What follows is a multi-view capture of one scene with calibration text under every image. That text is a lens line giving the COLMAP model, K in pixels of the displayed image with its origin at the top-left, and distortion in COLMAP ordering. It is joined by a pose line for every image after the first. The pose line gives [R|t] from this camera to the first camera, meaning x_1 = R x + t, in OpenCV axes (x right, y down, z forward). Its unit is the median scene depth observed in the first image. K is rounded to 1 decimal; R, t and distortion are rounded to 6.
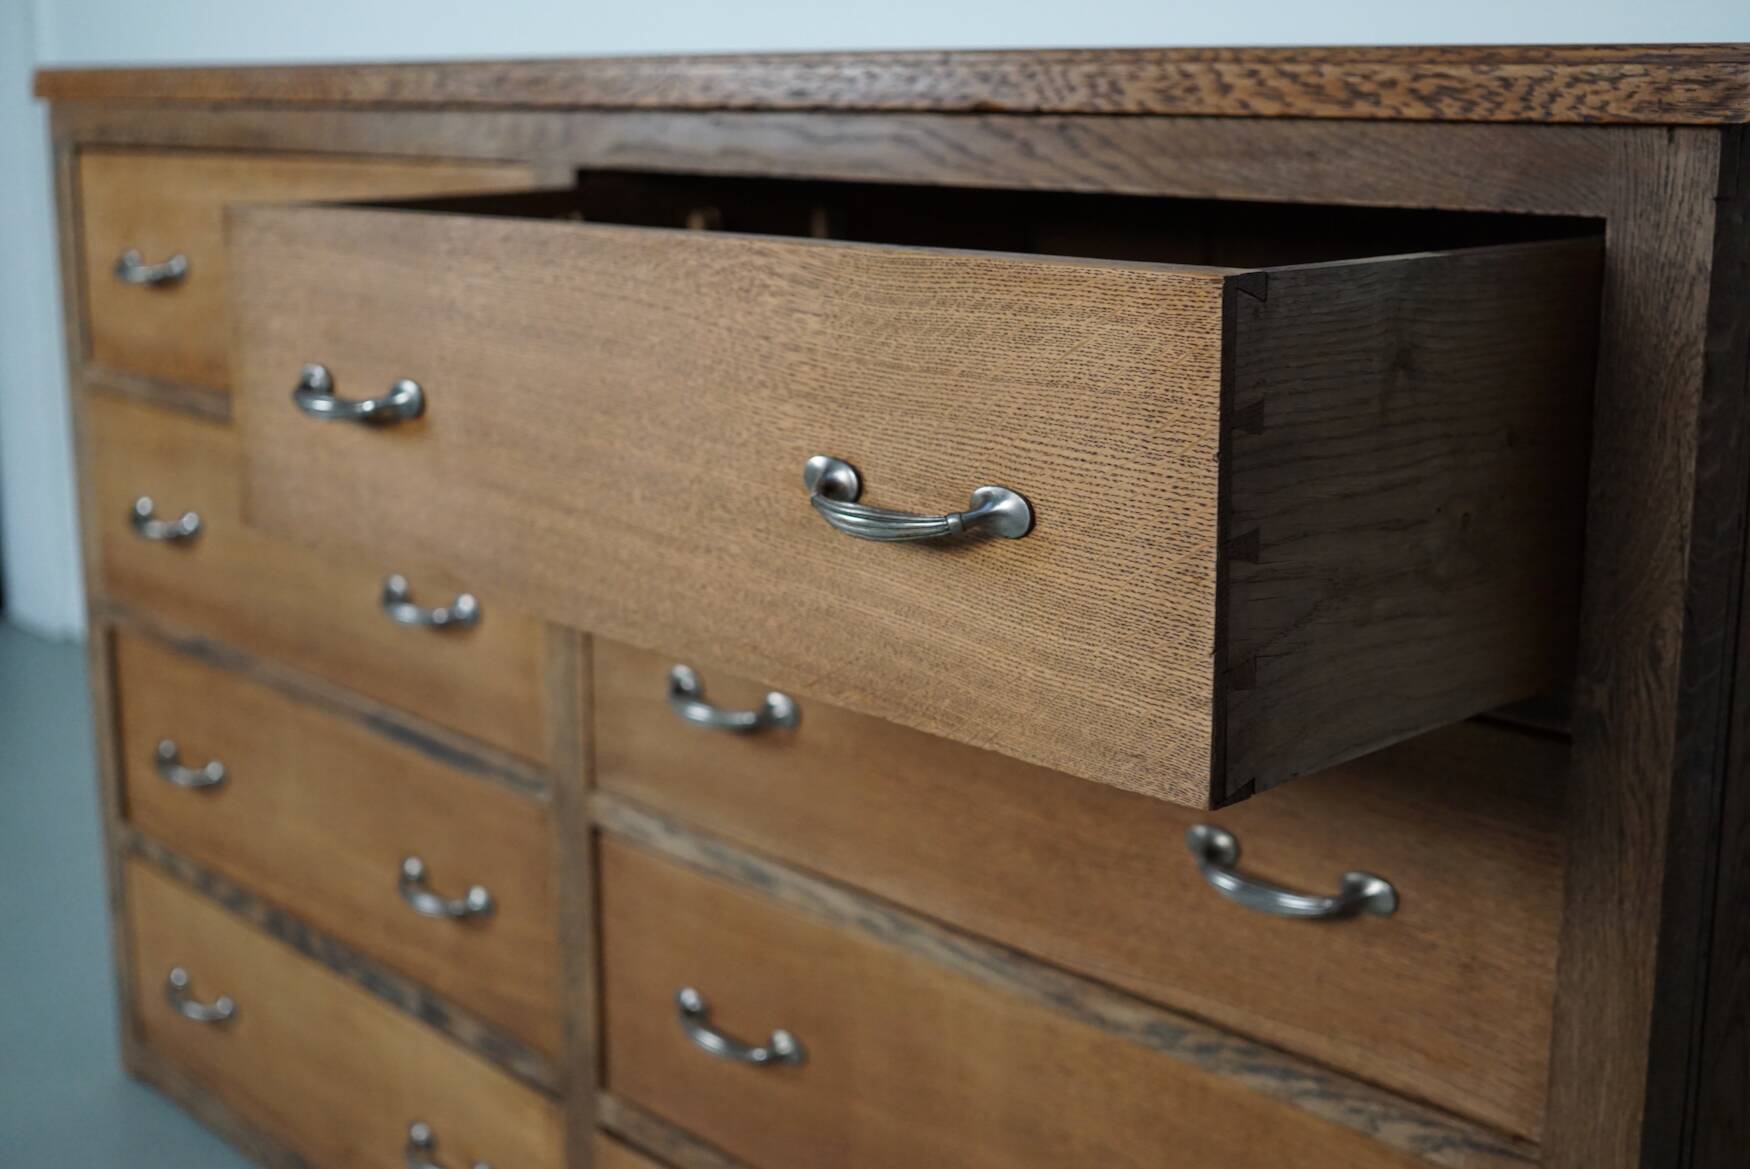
lens RADIAL K [[2312.7, 0, 875.0], [0, 2312.7, 584.5], [0, 0, 1]] dist [-0.177855, 0.388955]
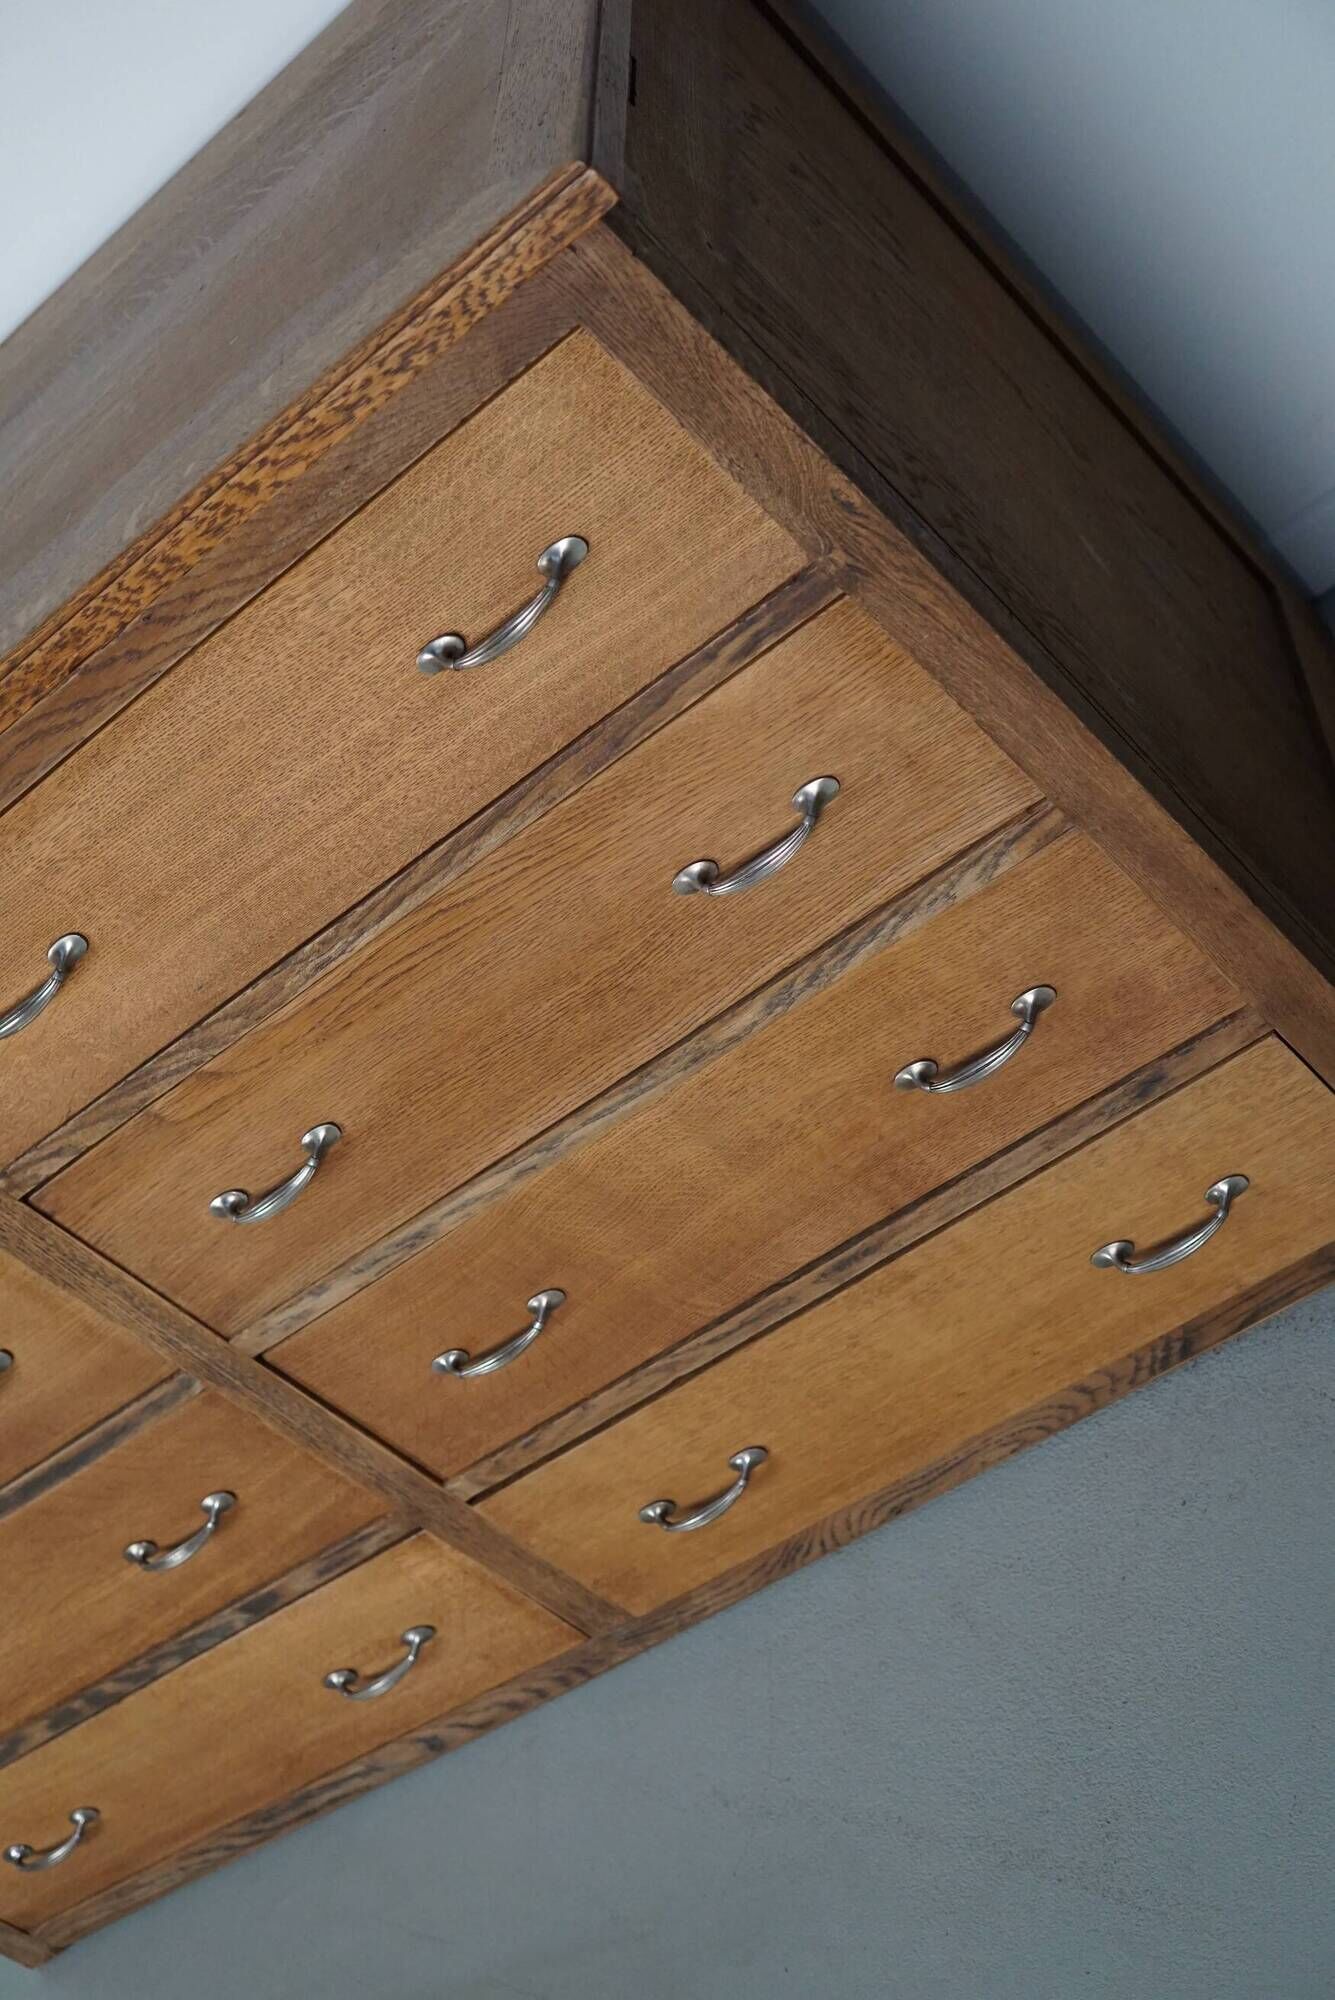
lens RADIAL K [[2604.2, 0, 667.5], [0, 2604.2, 1000.0], [0, 0, 1]] dist [-0.164953, 0.371403]
pose [[0.504027, -0.821726, 0.265940, -0.302441], [0.768320, 0.567236, 0.296526, -0.290080], [-0.394514, 0.054870, 0.917250, -0.283534]]
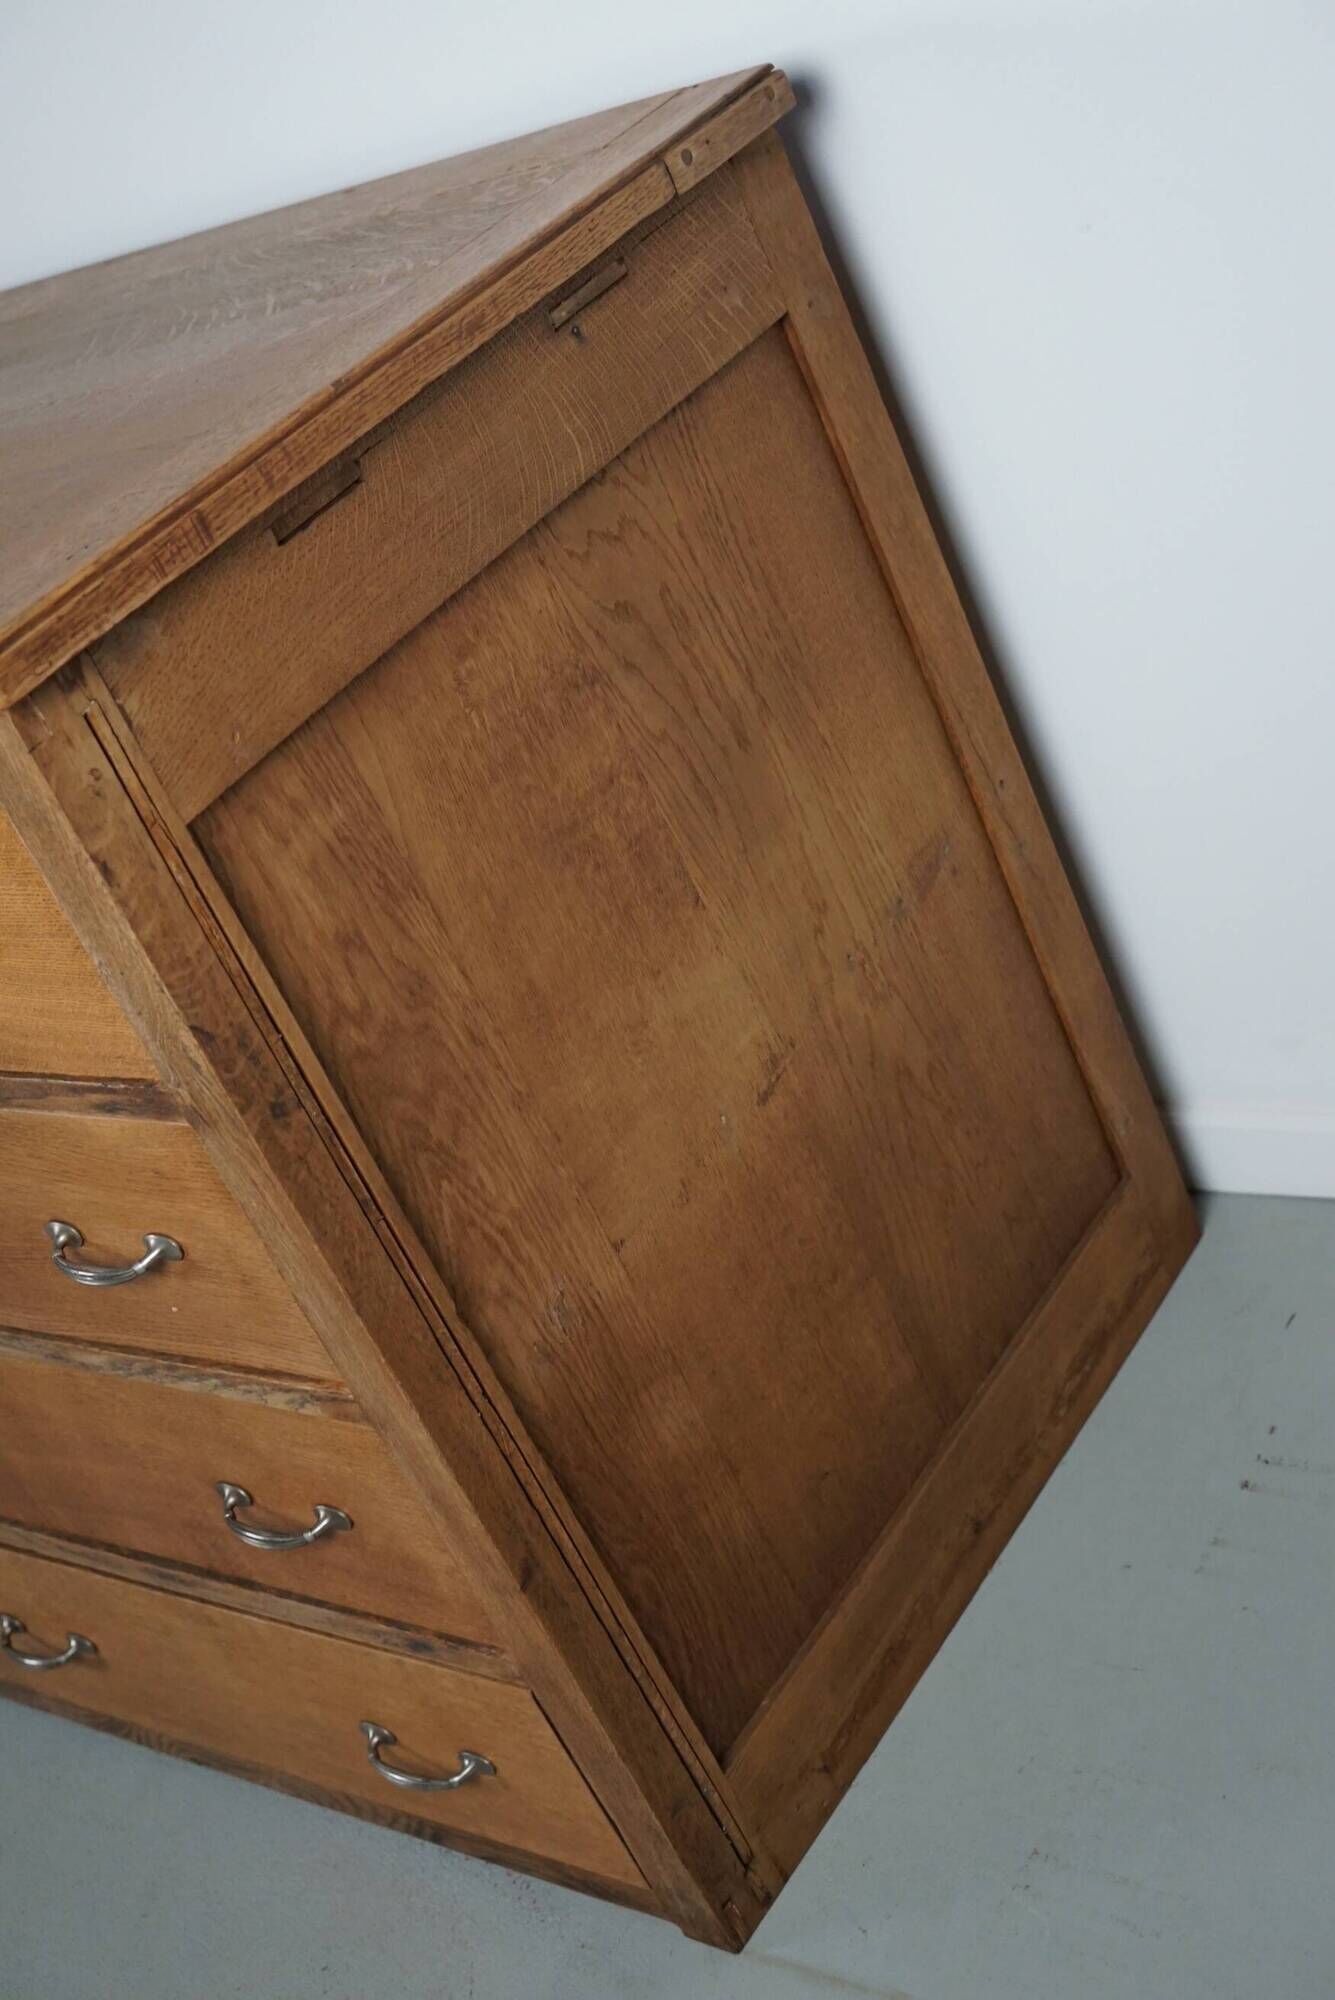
lens RADIAL K [[2604.2, 0, 667.5], [0, 2604.2, 1000.0], [0, 0, 1]] dist [-0.164953, 0.371403]
pose [[0.902951, -0.429717, -0.004765, 0.519041], [0.416643, 0.872652, 0.254729, -0.217701], [-0.105303, -0.231993, 0.967001, -0.328610]]
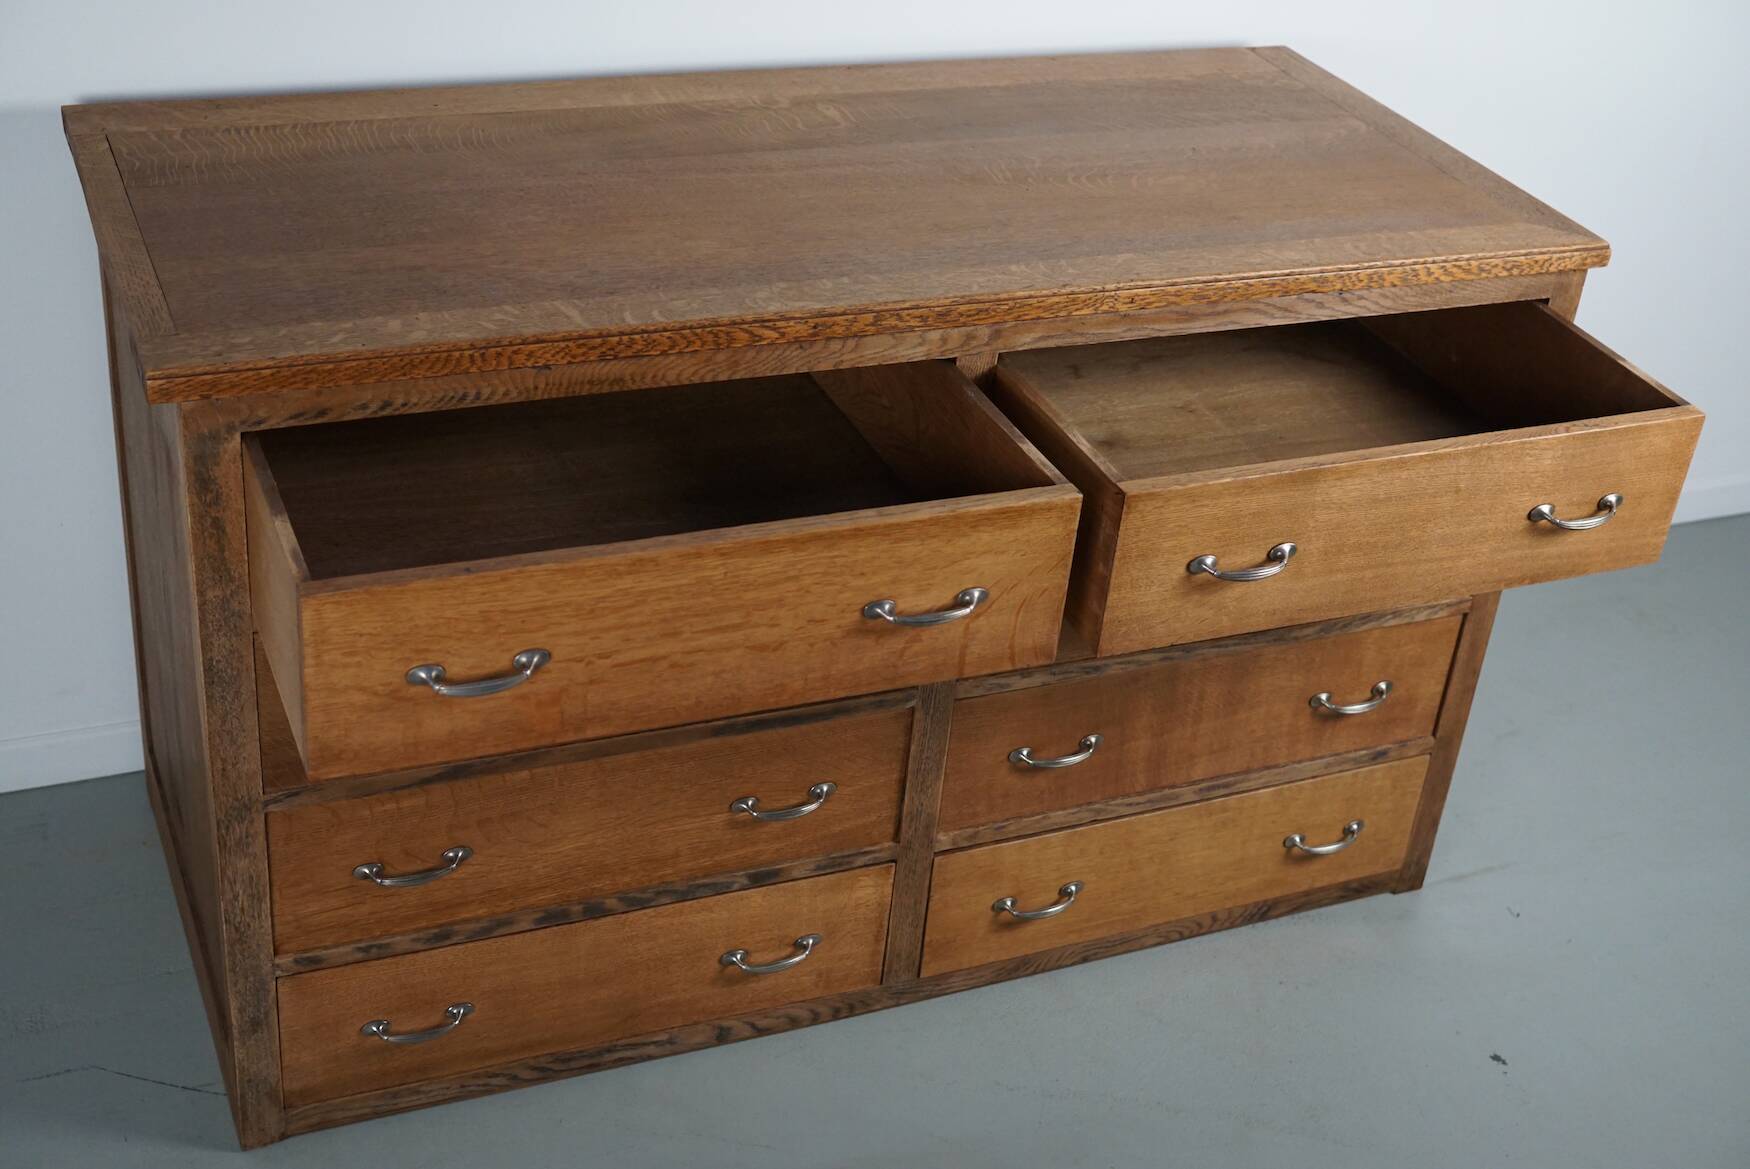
lens RADIAL K [[2257.5, 0, 875.0], [0, 2257.5, 584.5], [0, 0, 1]] dist [-0.161337, 0.396248]
pose [[0.318162, -0.460141, 0.828881, -2.129371], [0.113748, 0.886525, 0.448480, -1.040194], [-0.941188, -0.048406, 0.334398, 0.724901]]
